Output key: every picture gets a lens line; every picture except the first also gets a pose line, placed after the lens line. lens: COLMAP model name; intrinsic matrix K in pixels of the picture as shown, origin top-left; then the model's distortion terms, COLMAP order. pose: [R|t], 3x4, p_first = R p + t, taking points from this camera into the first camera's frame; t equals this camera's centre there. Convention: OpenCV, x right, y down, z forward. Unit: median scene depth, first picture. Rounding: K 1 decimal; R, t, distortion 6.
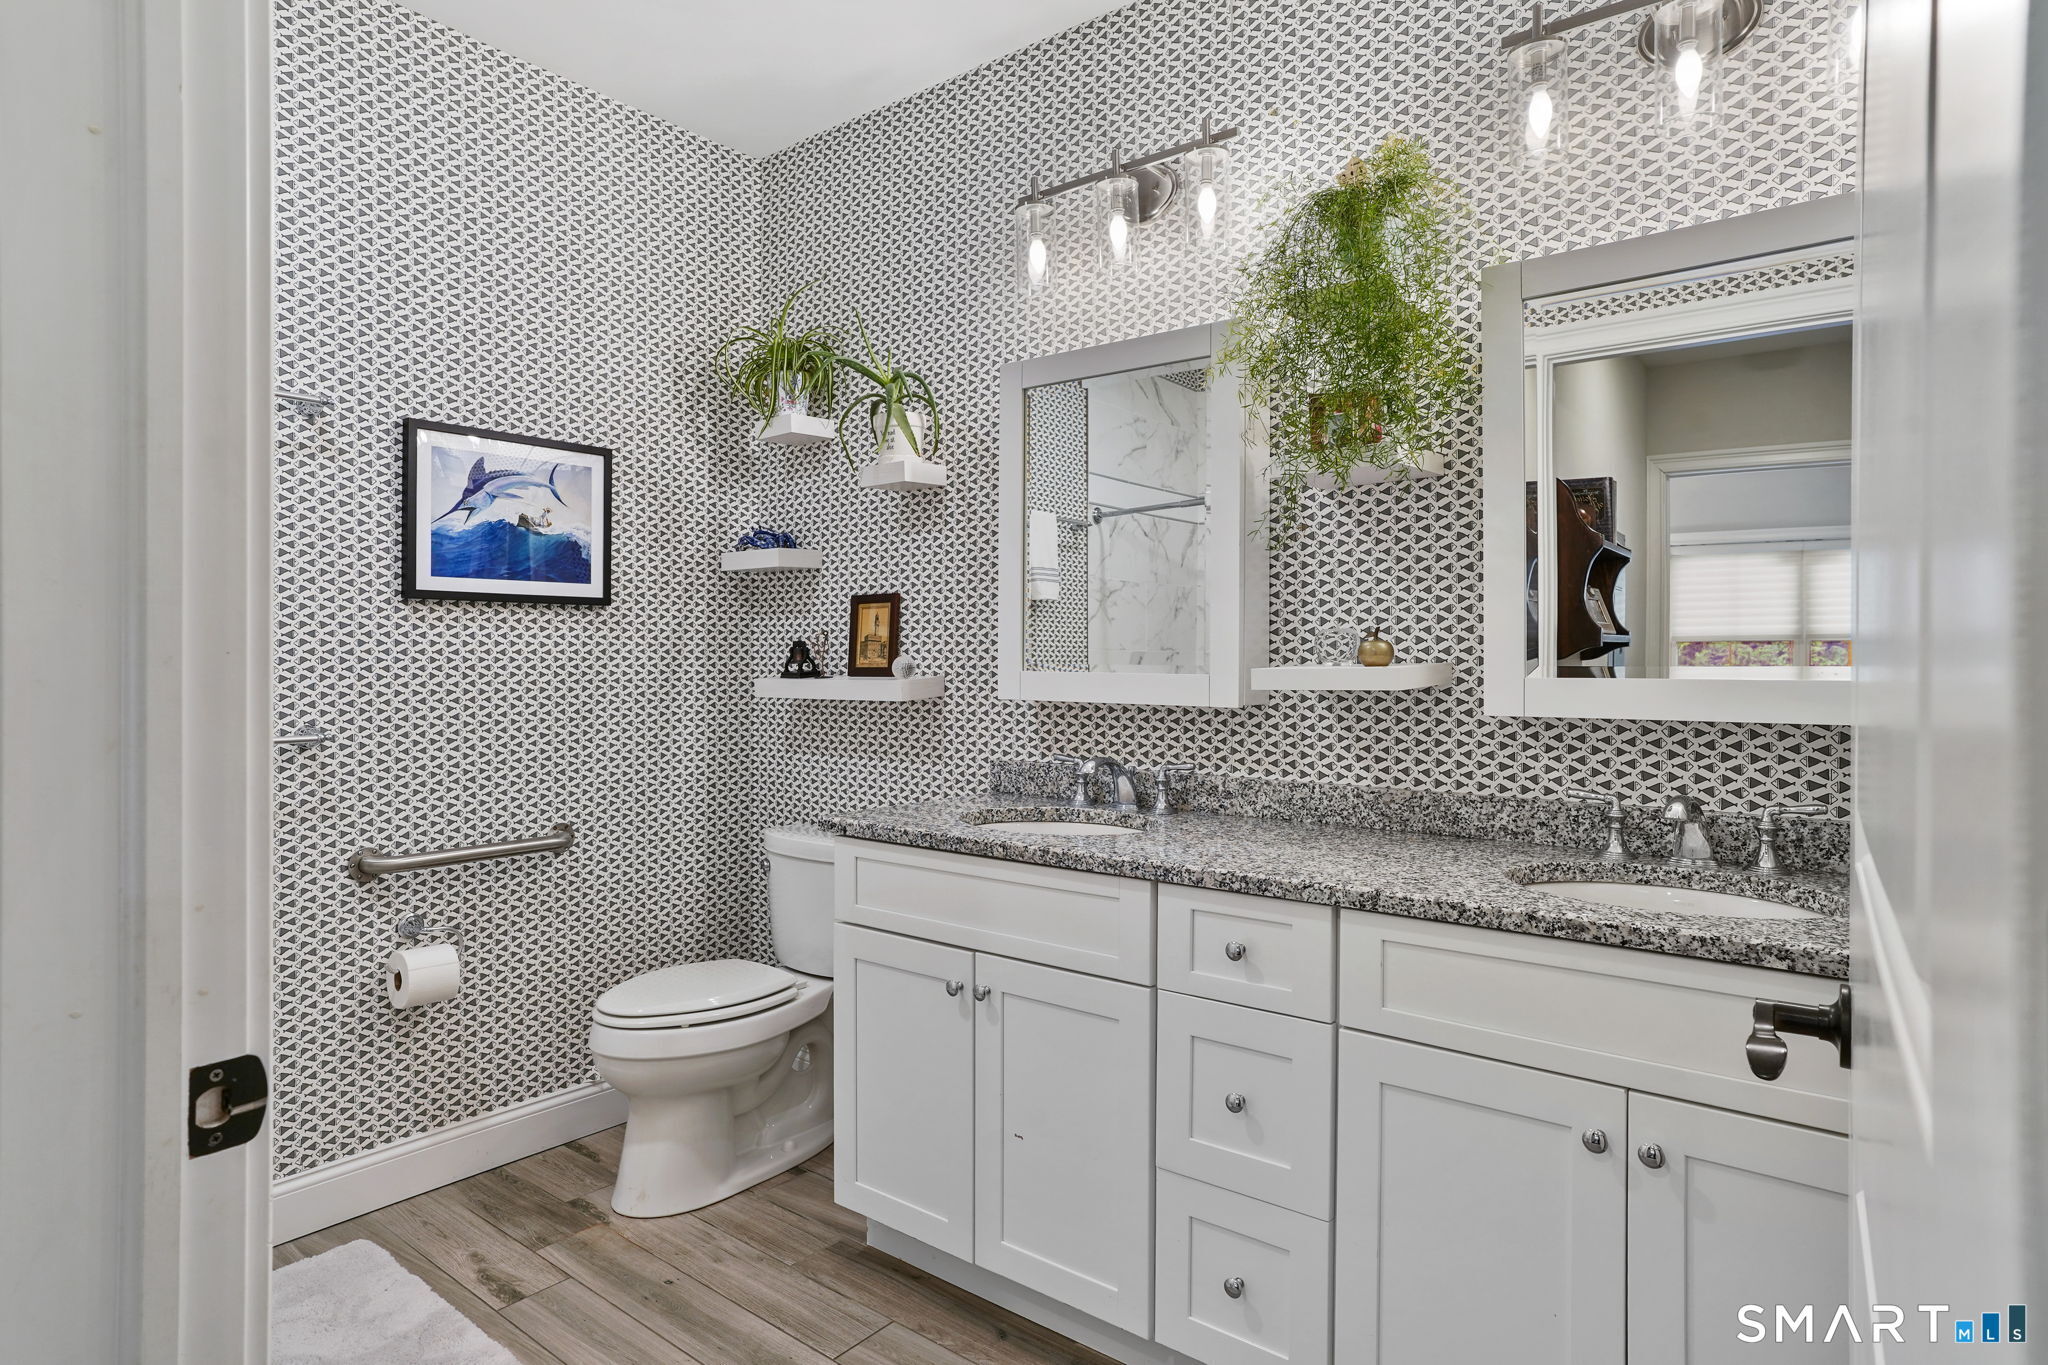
lens RADIAL K [[1009.8, 0, 1029.0], [0, 1009.8, 654.0], [0, 0, 1]] dist [-0.068905, 0.037199]
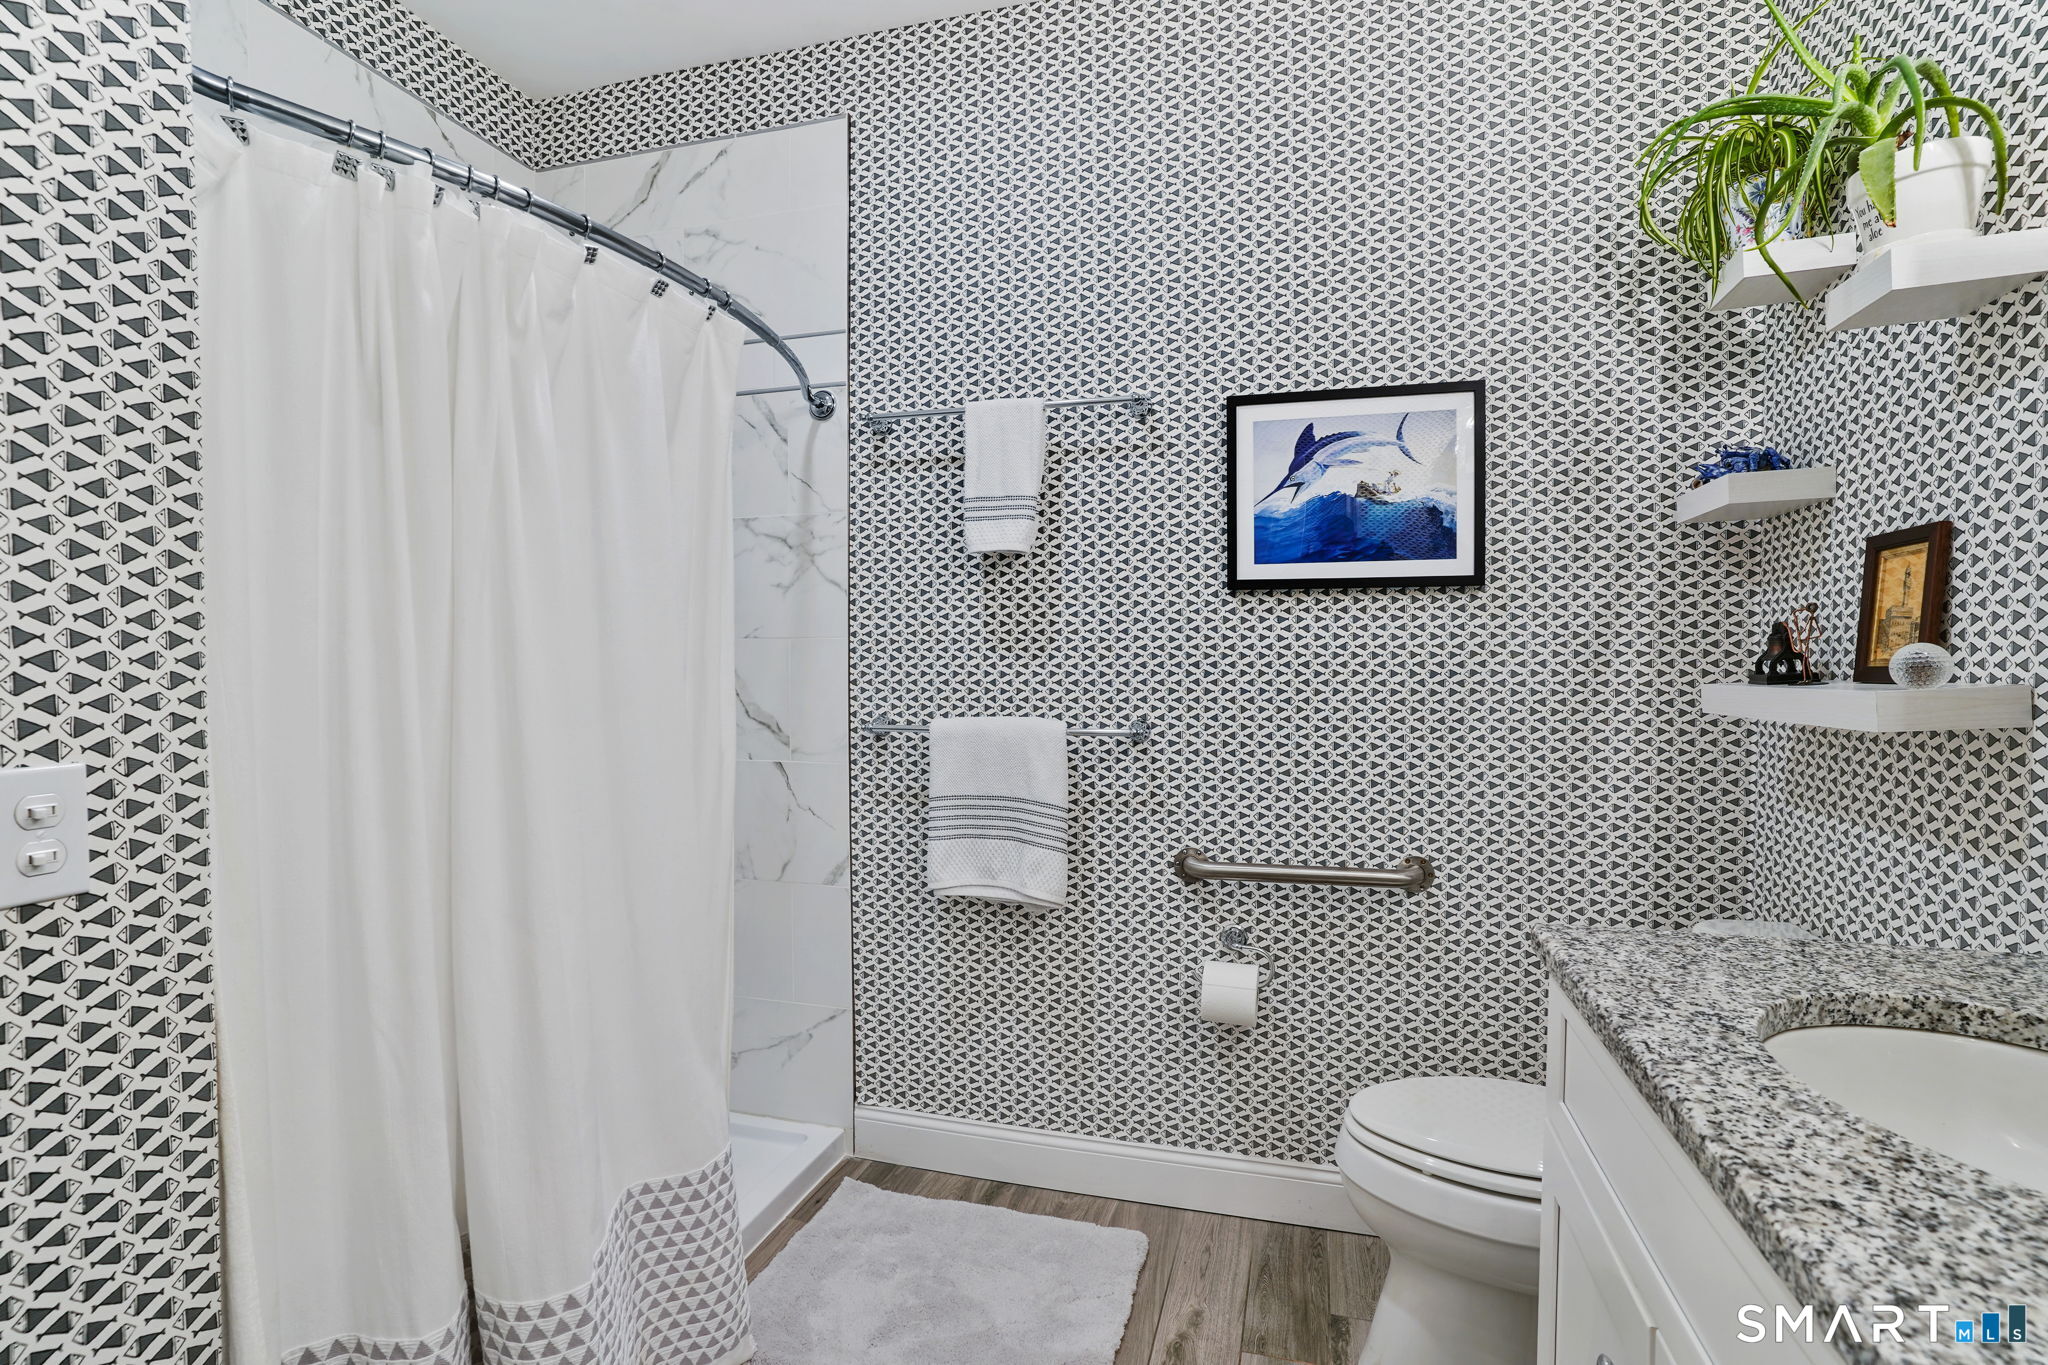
lens RADIAL K [[1006.0, 0, 1022.1], [0, 1006.0, 685.3], [0, 0, 1]] dist [-0.080412, 0.053443]
pose [[0.397176, 0.020756, -0.917508, 0.158012], [0.005419, 0.999674, 0.024961, 0.008939], [0.917727, -0.014886, 0.396934, 0.420303]]
